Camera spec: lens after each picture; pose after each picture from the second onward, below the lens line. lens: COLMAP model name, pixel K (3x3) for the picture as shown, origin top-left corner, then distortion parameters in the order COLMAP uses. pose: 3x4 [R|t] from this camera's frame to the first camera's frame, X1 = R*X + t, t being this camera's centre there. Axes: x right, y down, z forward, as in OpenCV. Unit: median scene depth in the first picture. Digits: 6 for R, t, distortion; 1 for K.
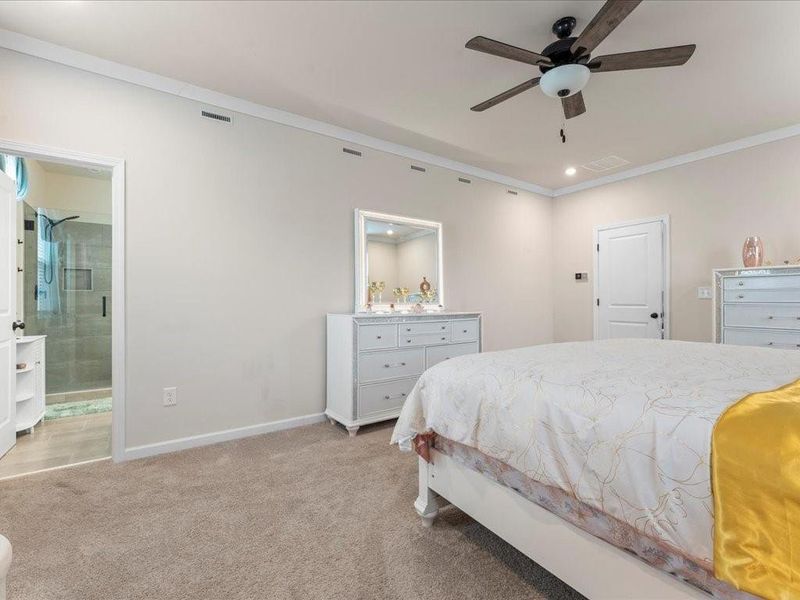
lens RADIAL K [[360.7, 0, 401.8], [0, 360.7, 298.8], [0, 0, 1]] dist [0.003196, 0.000159]
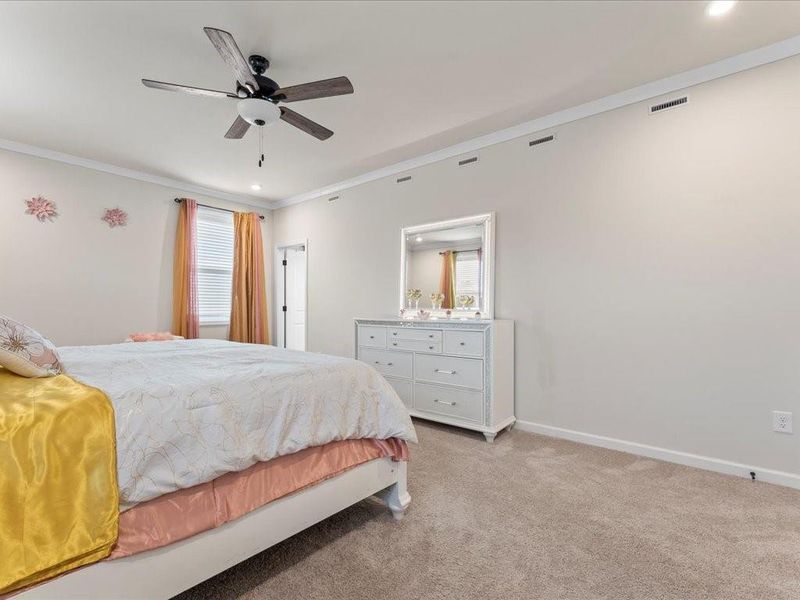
lens RADIAL K [[356.3, 0, 401.0], [0, 356.3, 303.3], [0, 0, 1]] dist [0.000290, 0.000099]
pose [[0.298408, -0.003835, -0.954431, 0.898964], [-0.000394, 0.999991, -0.004141, -0.000165], [0.954438, 0.001612, 0.298404, 0.608039]]
